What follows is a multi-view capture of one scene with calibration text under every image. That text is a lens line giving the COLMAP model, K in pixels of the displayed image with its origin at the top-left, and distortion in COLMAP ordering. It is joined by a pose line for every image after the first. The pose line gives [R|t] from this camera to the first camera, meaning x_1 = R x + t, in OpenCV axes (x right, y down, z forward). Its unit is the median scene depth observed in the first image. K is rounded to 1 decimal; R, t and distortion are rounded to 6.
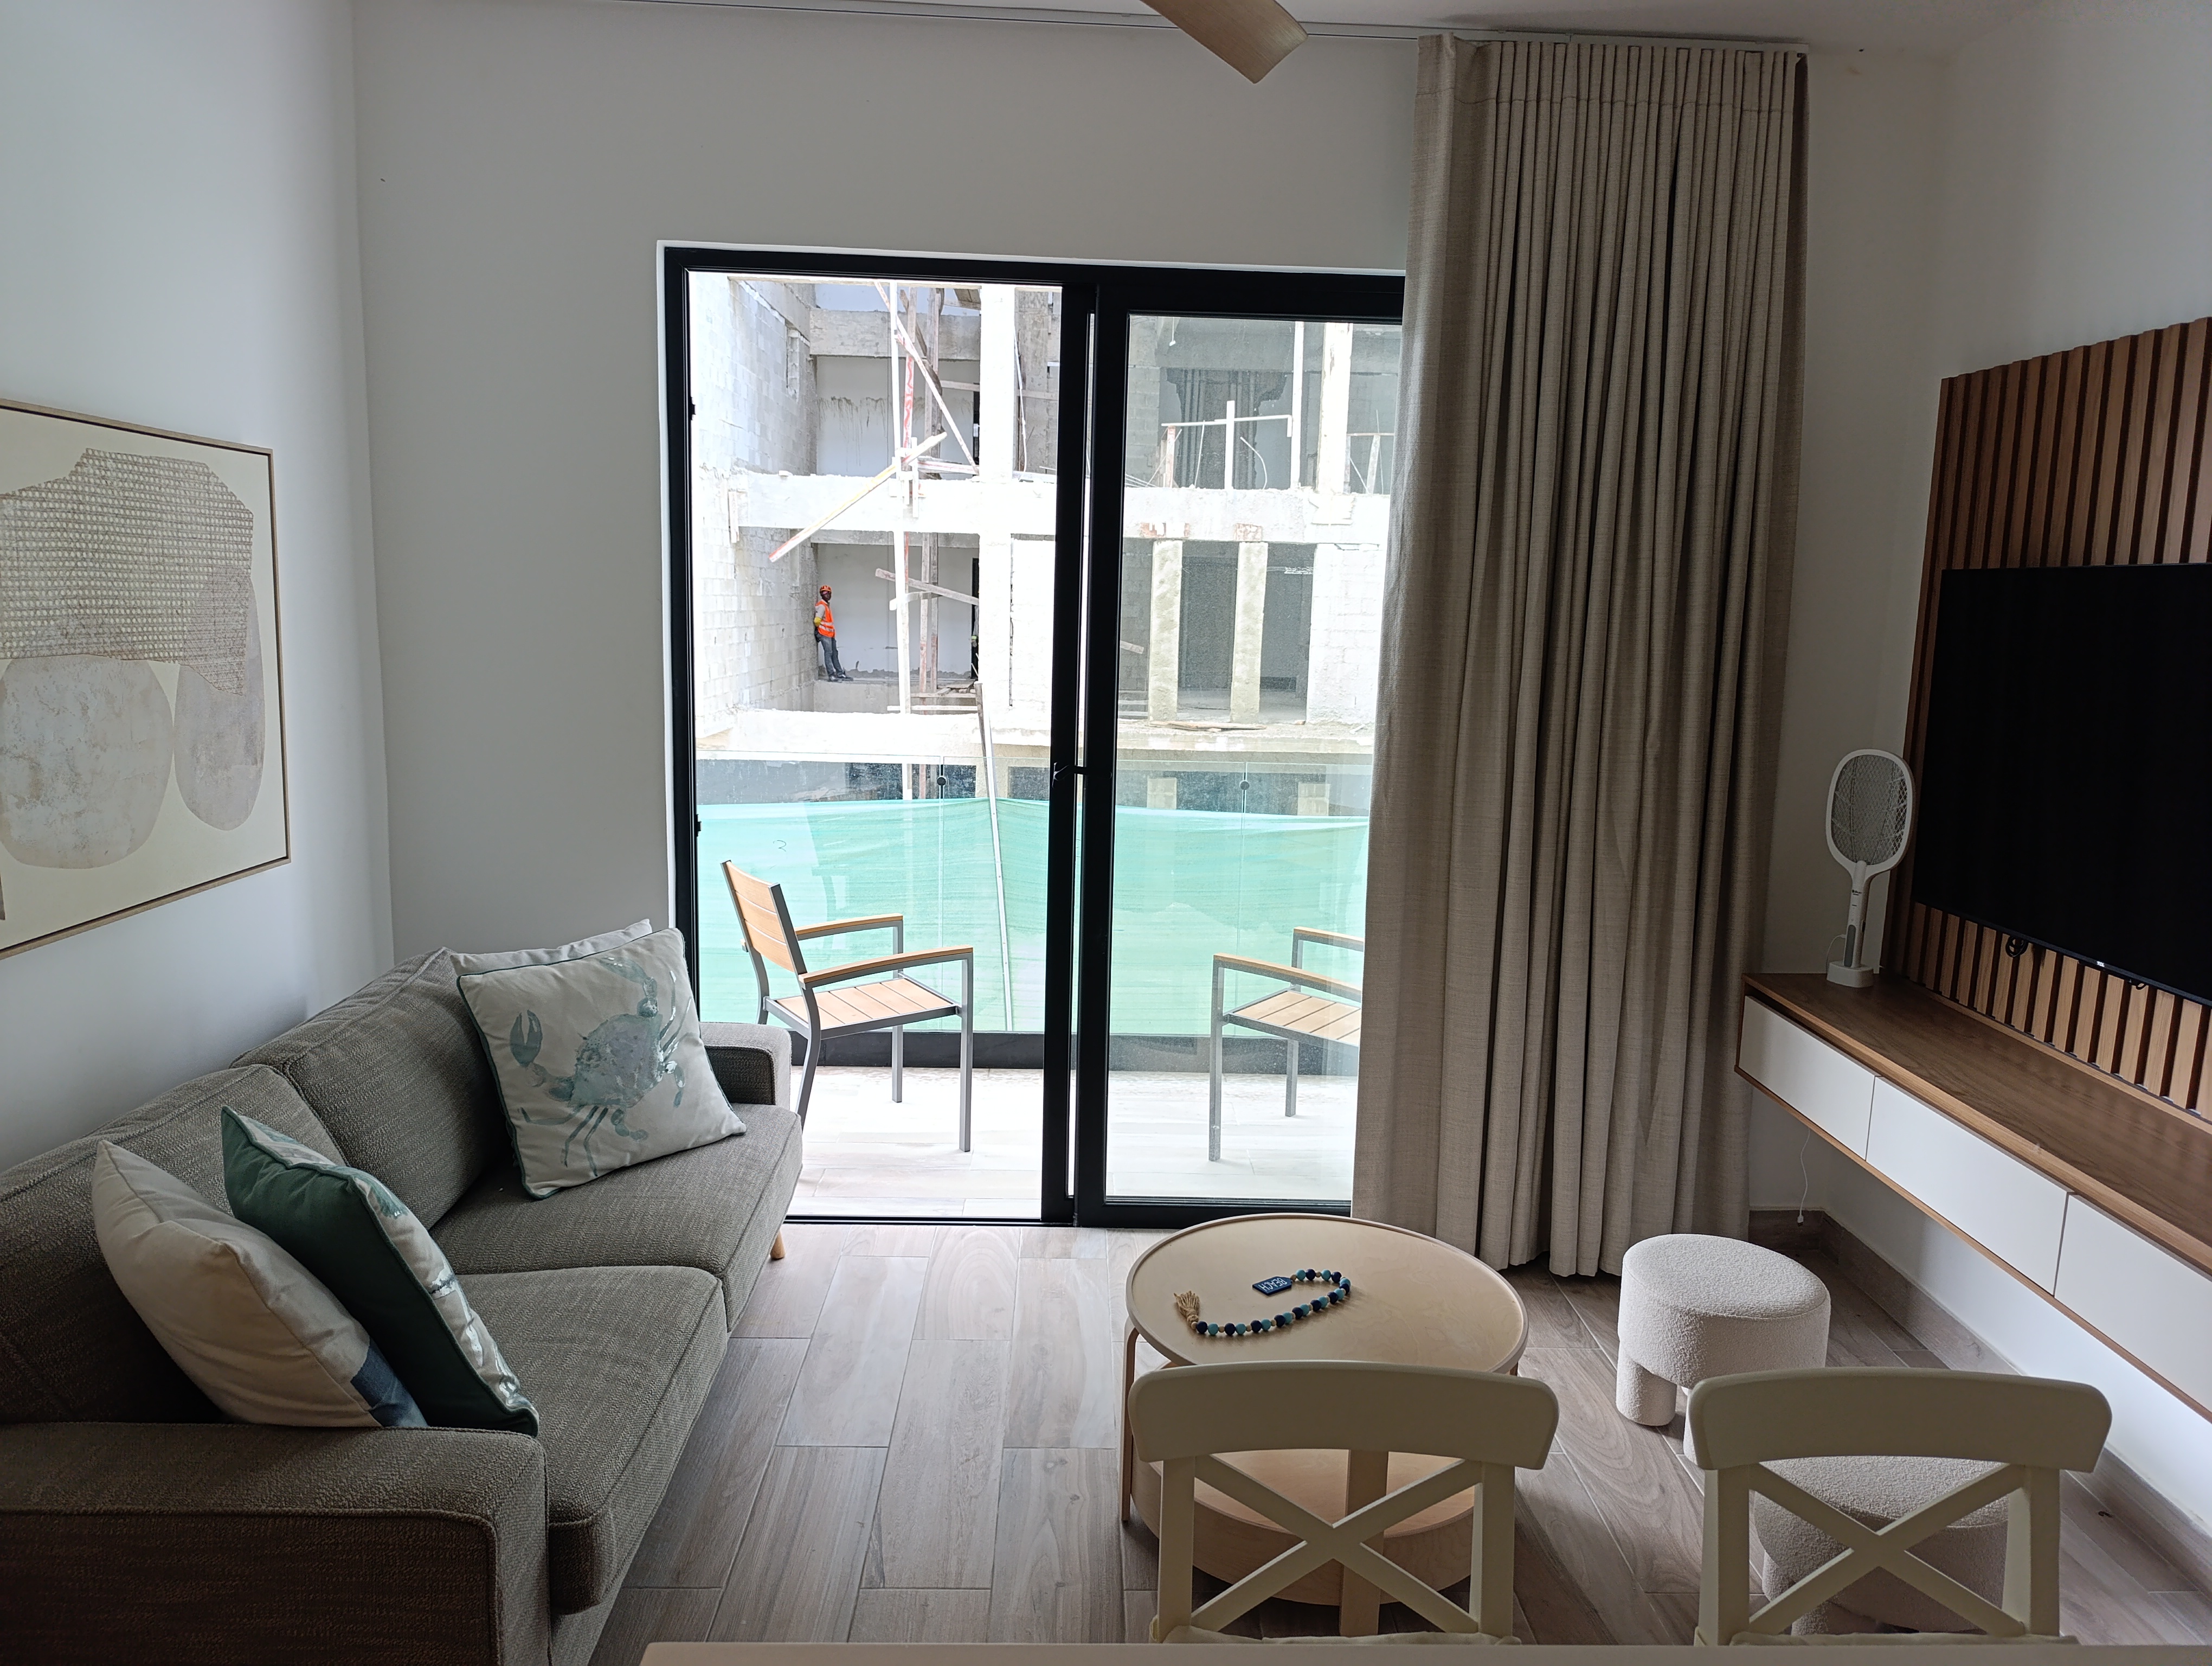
lens RADIAL K [[1516.7, 0, 1127.1], [0, 1516.7, 826.6], [0, 0, 1]] dist [0.037778, -0.044164]
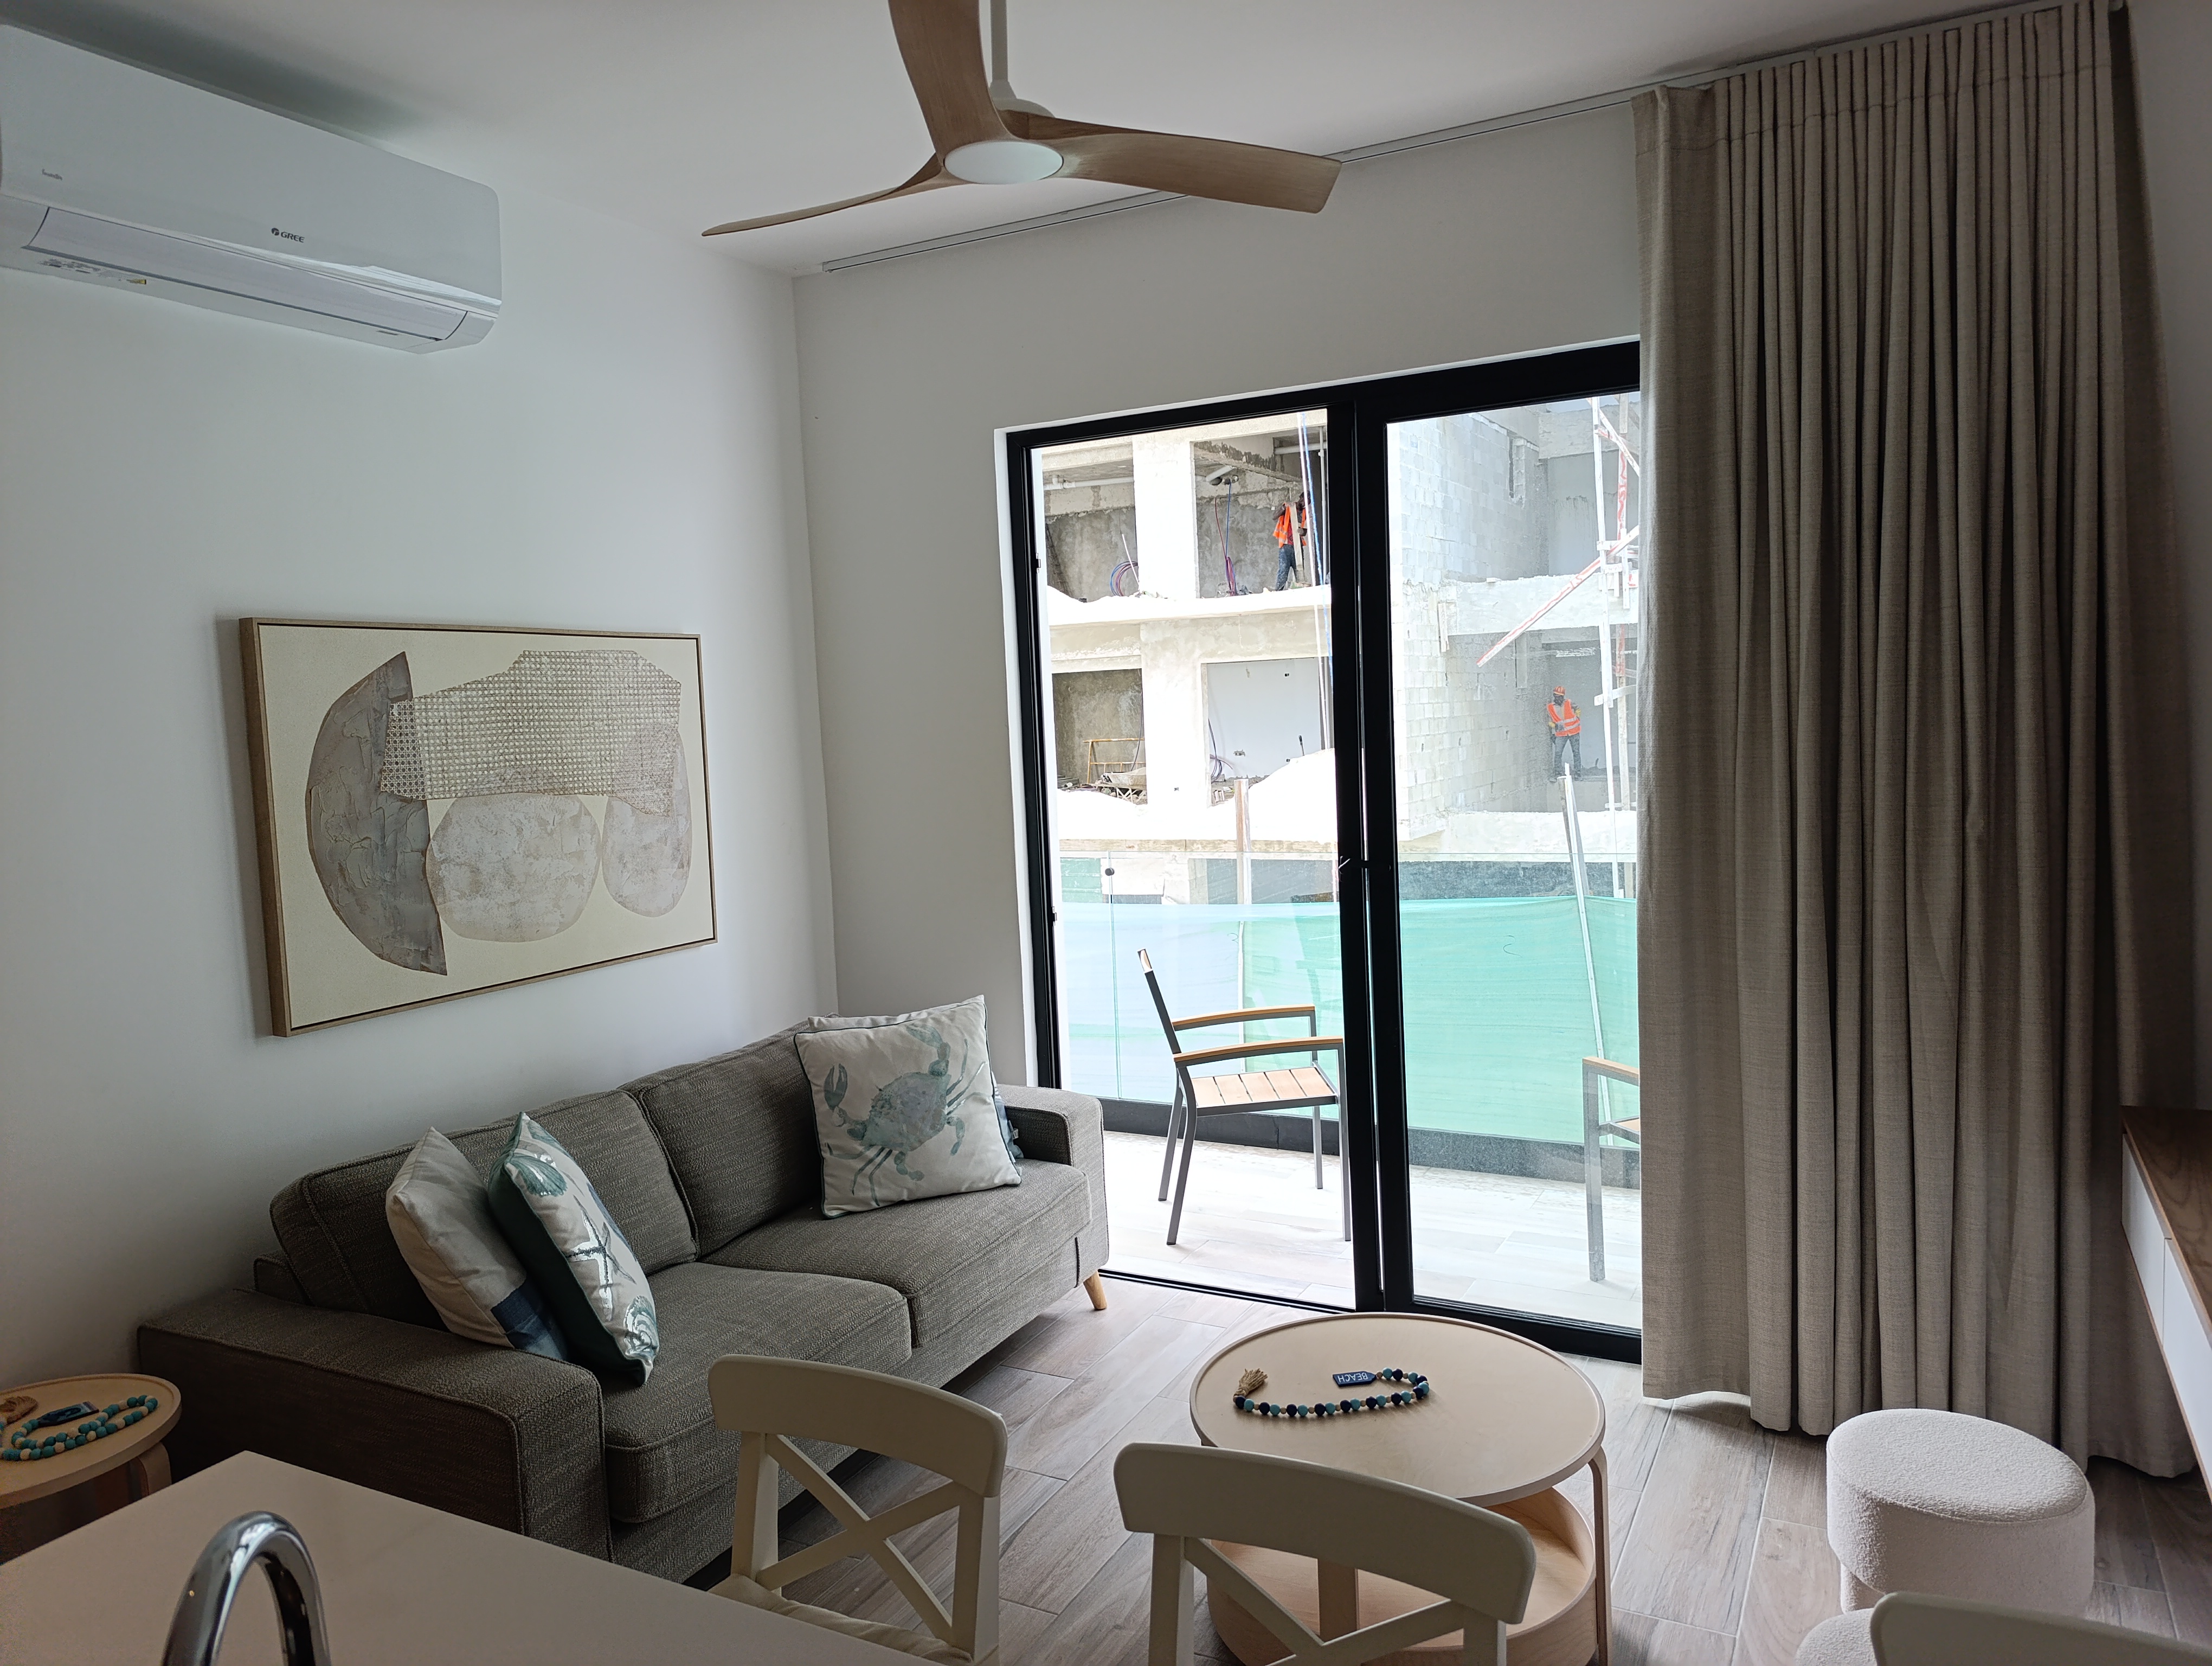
lens RADIAL K [[1516.7, 0, 1119.9], [0, 1516.7, 822.2], [0, 0, 1]] dist [0.037778, -0.044164]
pose [[0.864691, -0.028211, -0.501512, 0.374667], [-0.007055, 0.997641, -0.068282, 0.006553], [0.502255, 0.062581, 0.862452, 0.034444]]
